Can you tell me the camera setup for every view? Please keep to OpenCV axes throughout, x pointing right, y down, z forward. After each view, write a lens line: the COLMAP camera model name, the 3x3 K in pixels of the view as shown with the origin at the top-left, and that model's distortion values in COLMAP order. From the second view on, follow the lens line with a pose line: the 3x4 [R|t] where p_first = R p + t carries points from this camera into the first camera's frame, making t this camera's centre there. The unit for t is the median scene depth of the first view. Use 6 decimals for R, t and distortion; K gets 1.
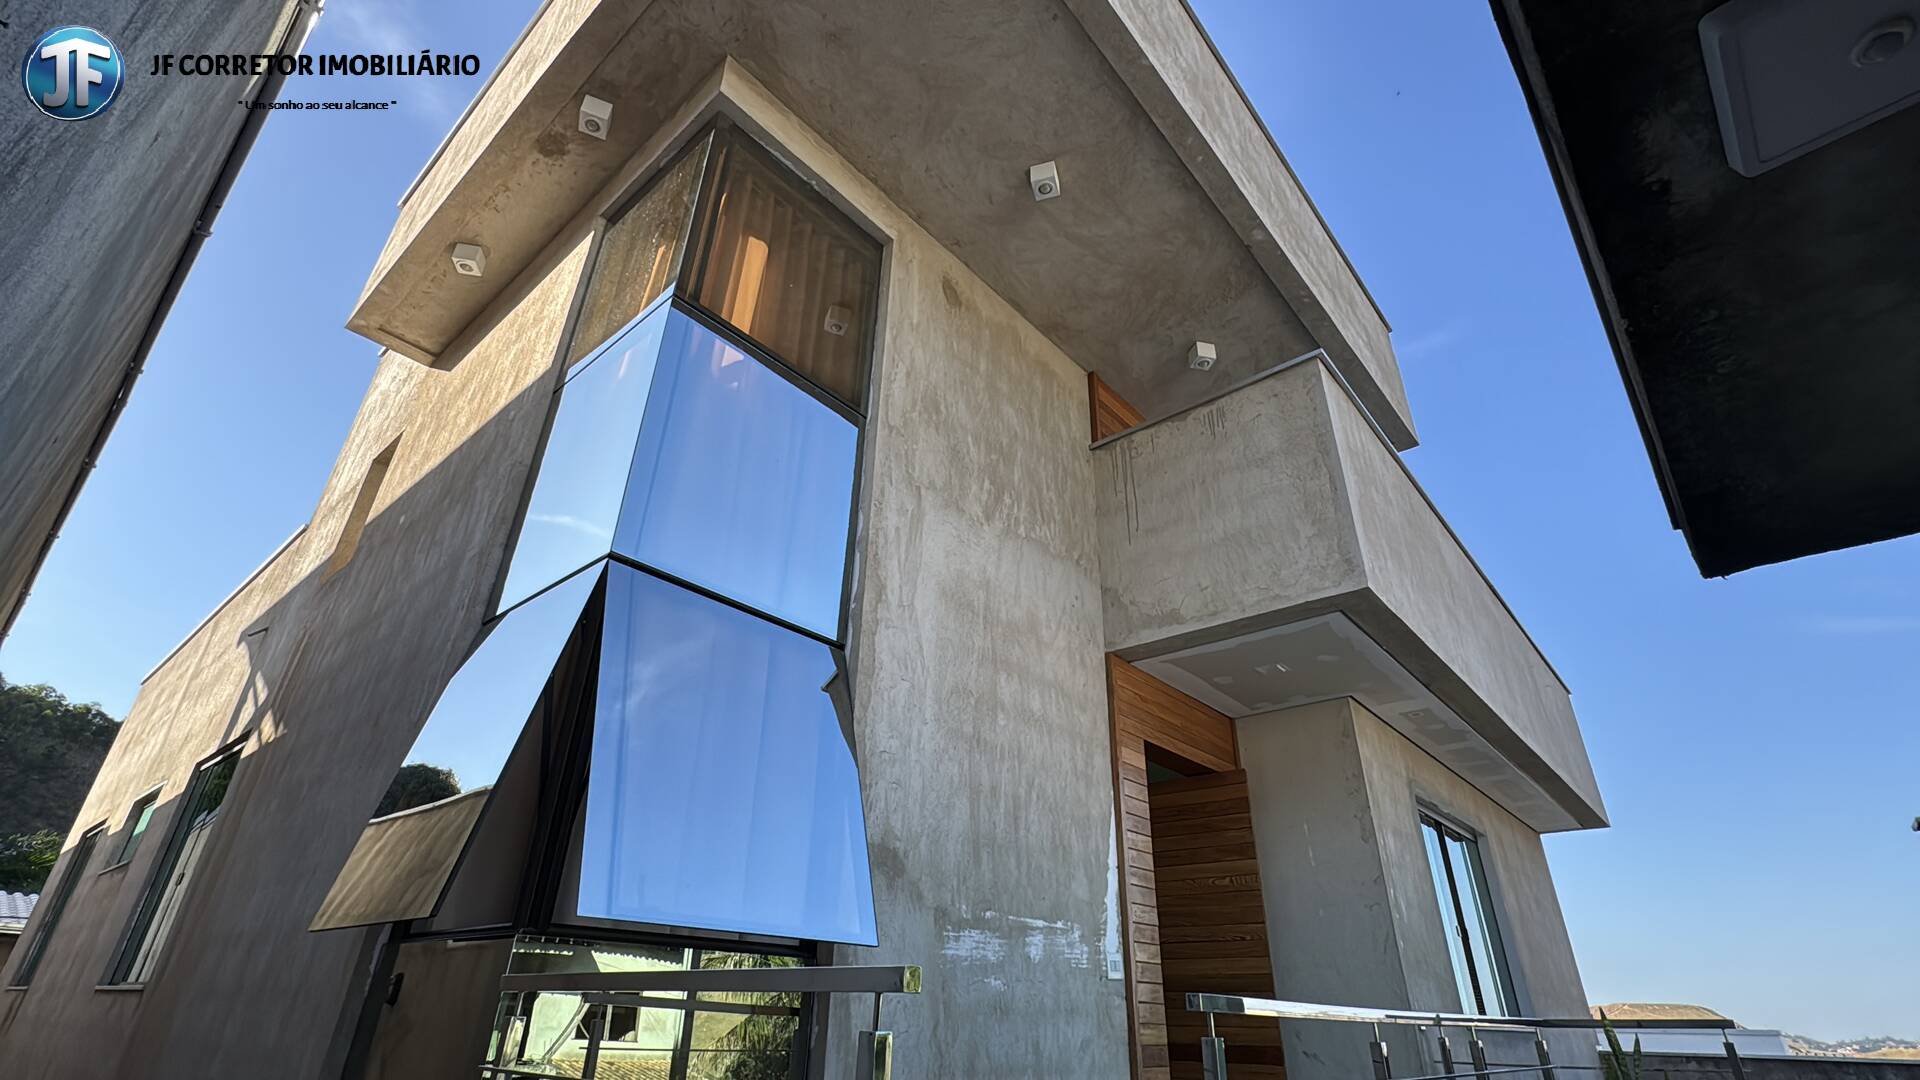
lens RADIAL K [[873.9, 0, 958.9], [0, 873.9, 540.2], [0, 0, 1]] dist [-0.002895, 0.000303]
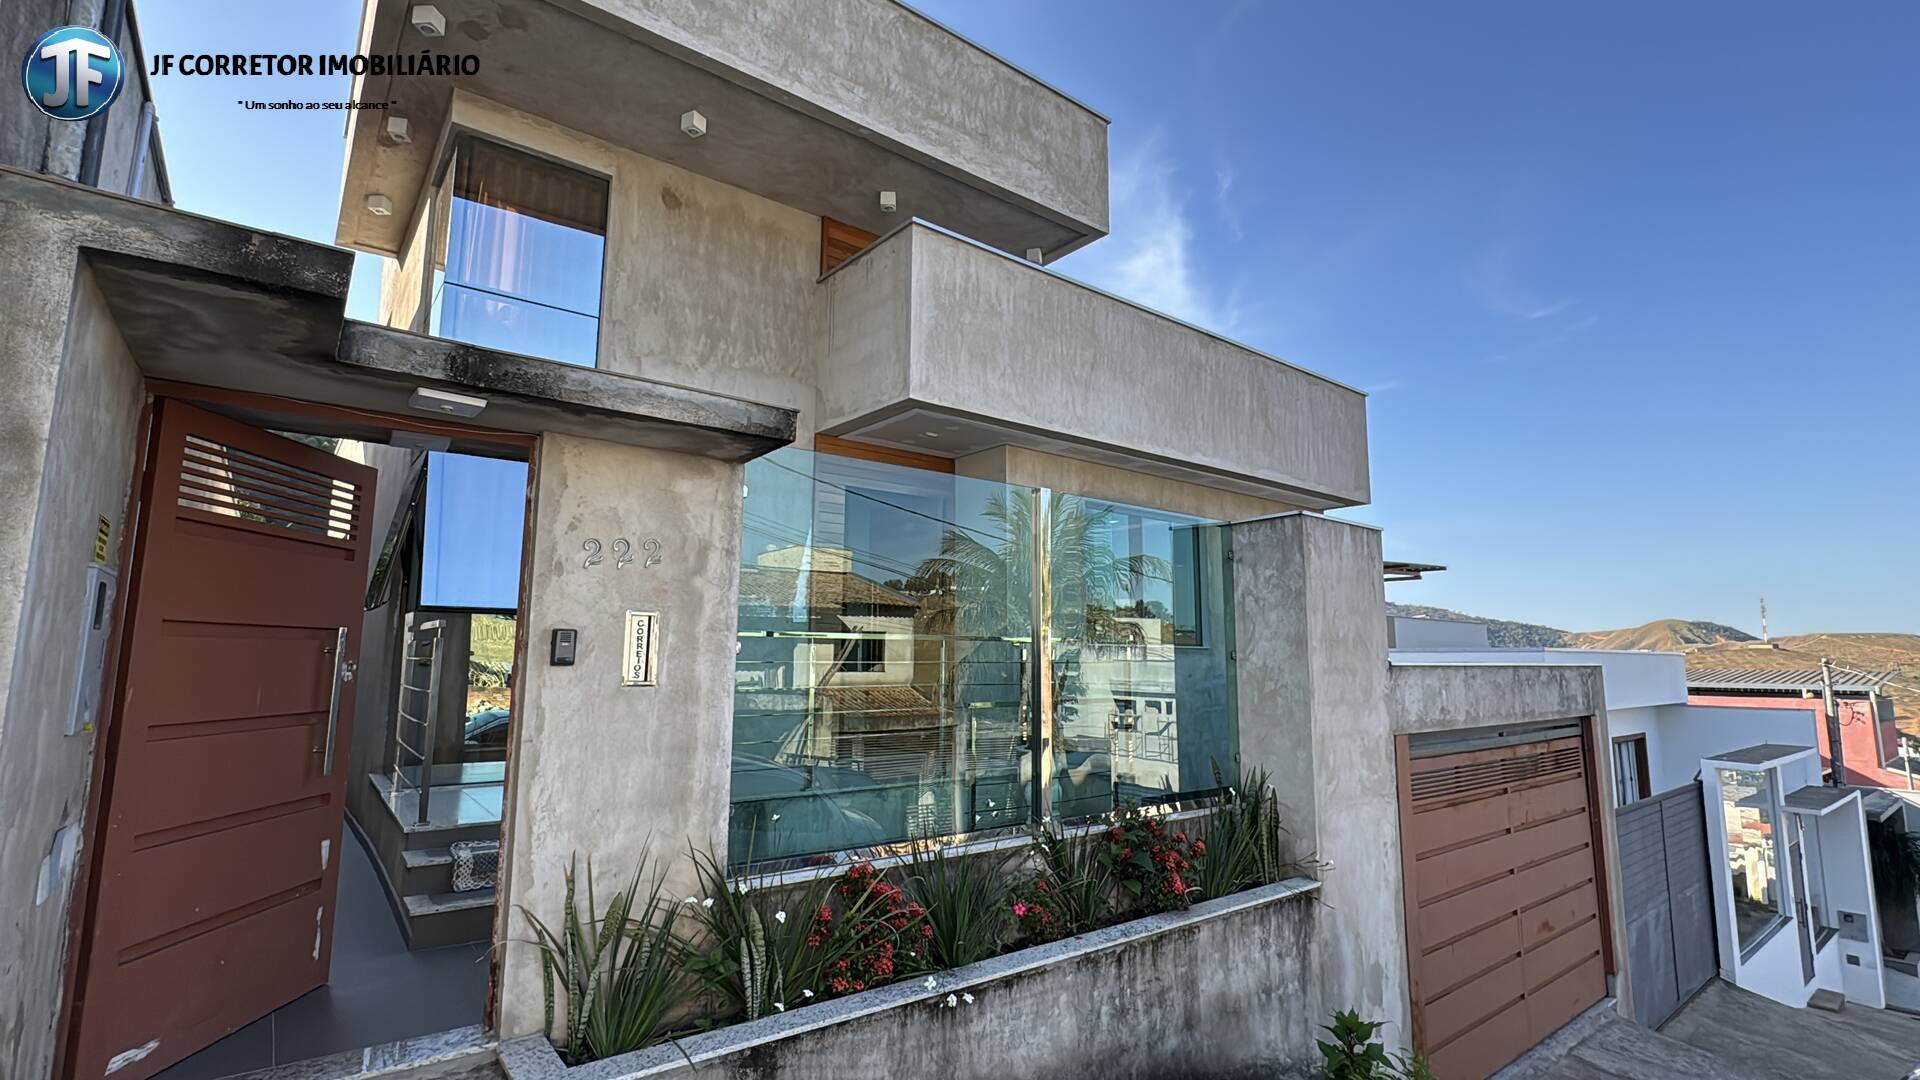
lens RADIAL K [[873.9, 0, 957.3], [0, 873.9, 542.9], [0, 0, 1]] dist [-0.002895, 0.000303]
pose [[0.982101, -0.039054, -0.184264, 0.760872], [0.102967, 0.930473, 0.351593, -0.229804], [0.157722, -0.364273, 0.917839, -0.500096]]
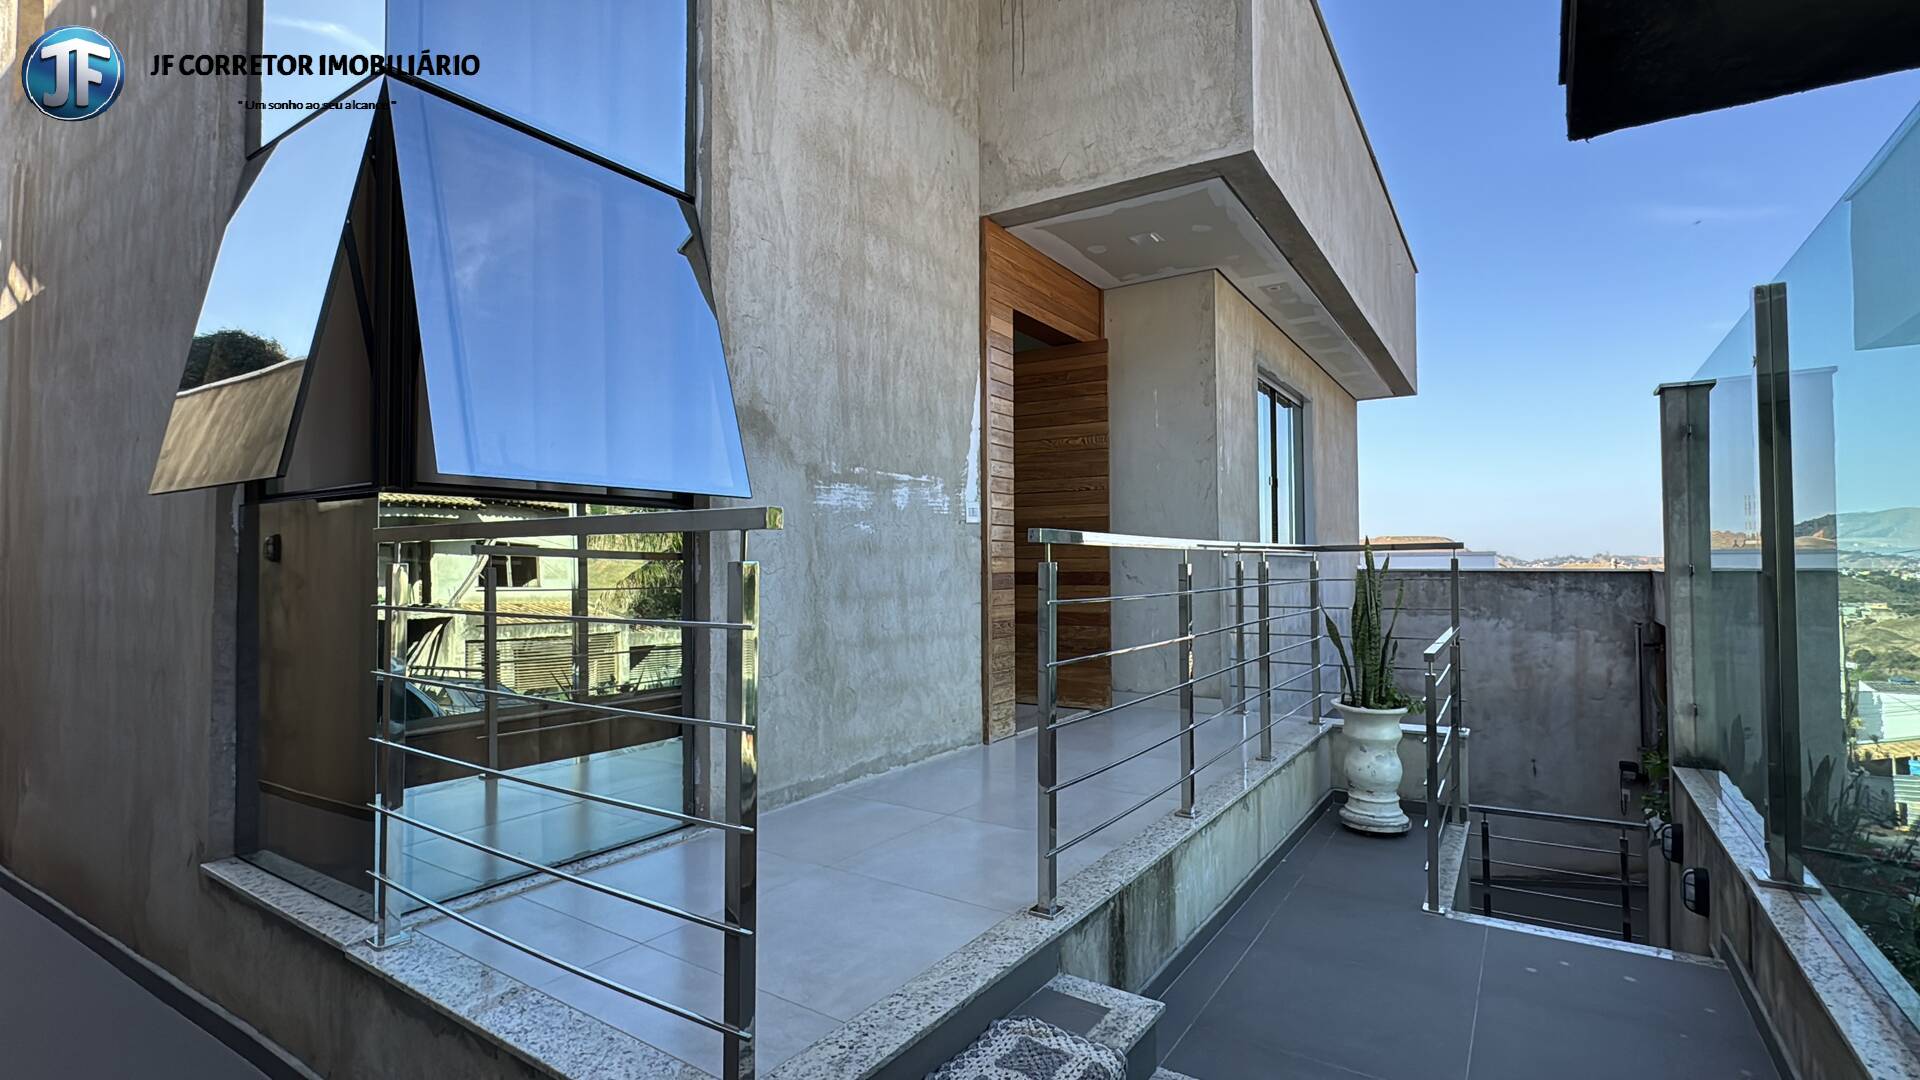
lens RADIAL K [[873.9, 0, 958.5], [0, 873.9, 538.0], [0, 0, 1]] dist [-0.002895, 0.000303]
pose [[0.990493, -0.023658, 0.135511, 0.007556], [-0.041094, 0.889225, 0.455621, 0.007965], [-0.131279, -0.456858, 0.879799, 0.003999]]
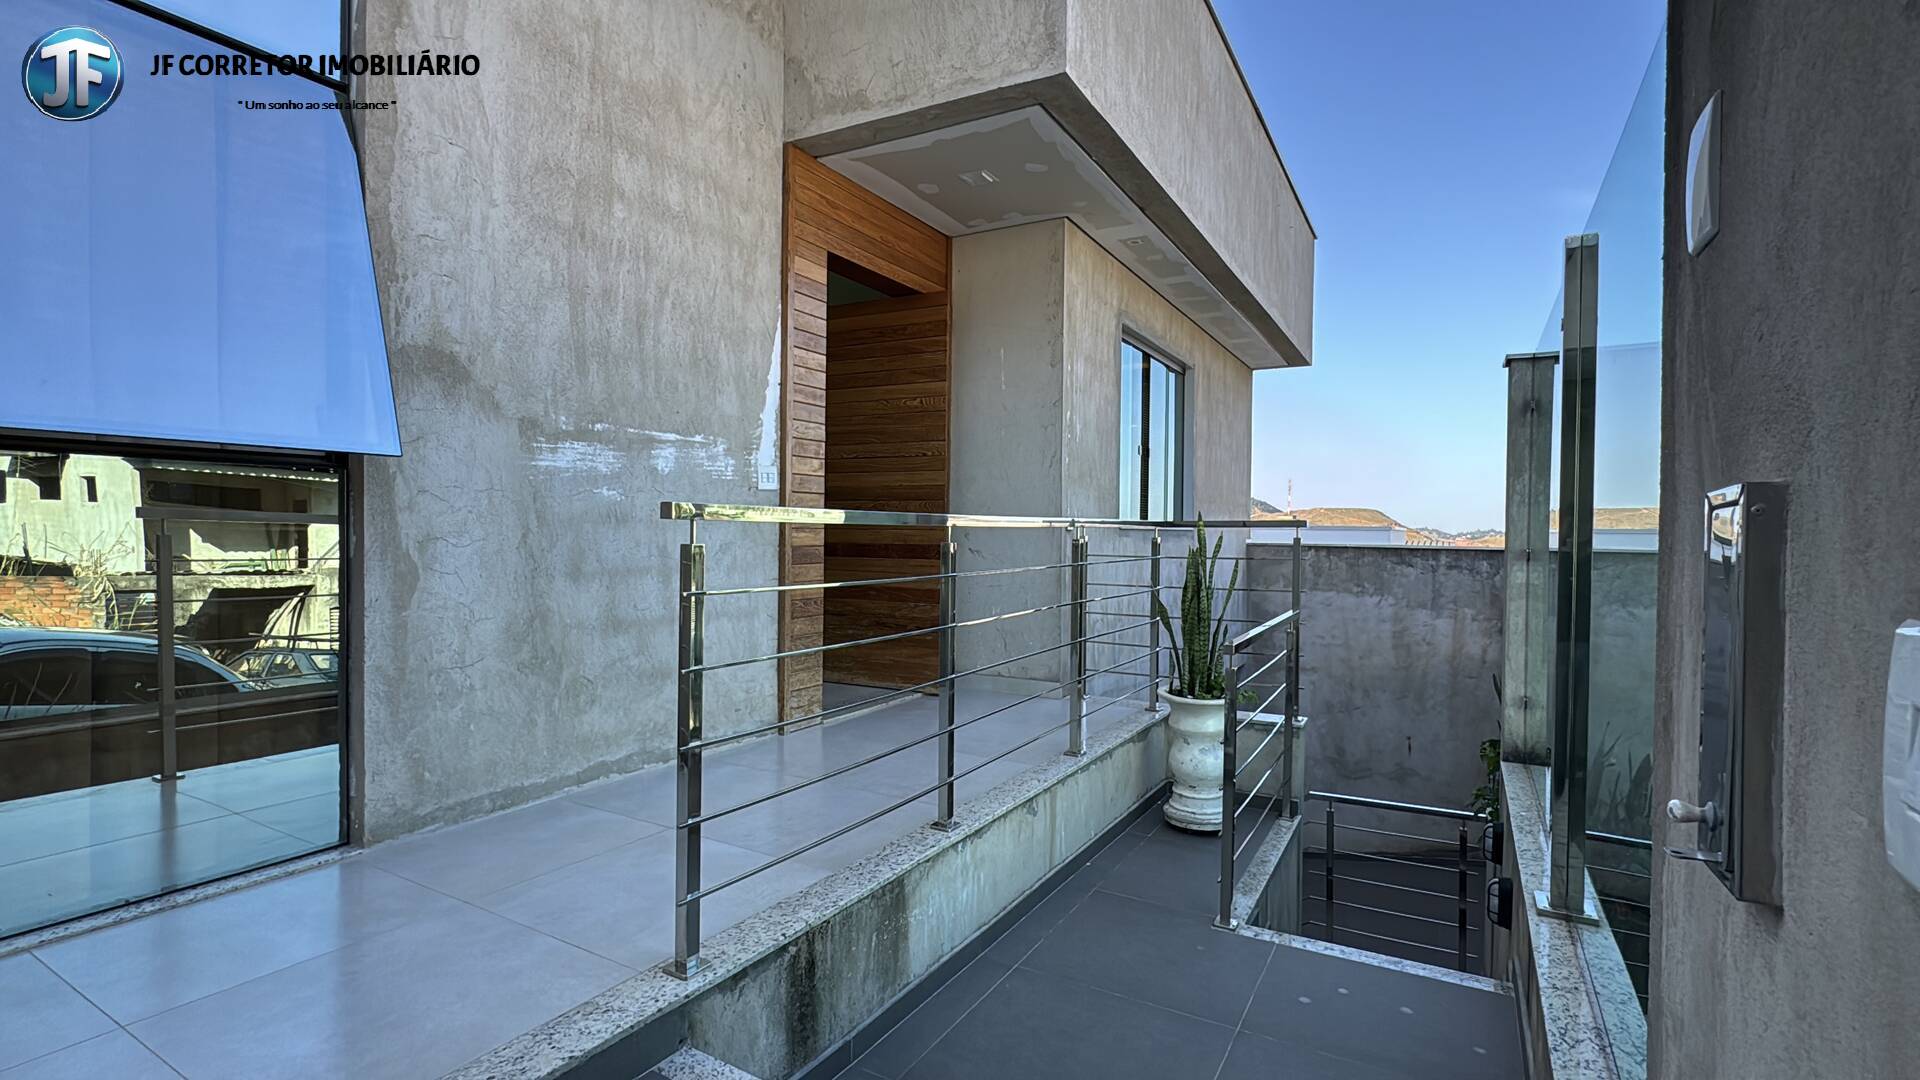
lens RADIAL K [[873.9, 0, 957.6], [0, 873.9, 538.2], [0, 0, 1]] dist [-0.002895, 0.000303]
pose [[0.980368, -0.013574, 0.196710, 0.176639], [-0.085799, 0.868863, 0.487561, 0.038514], [-0.177532, -0.494867, 0.850640, 0.071101]]
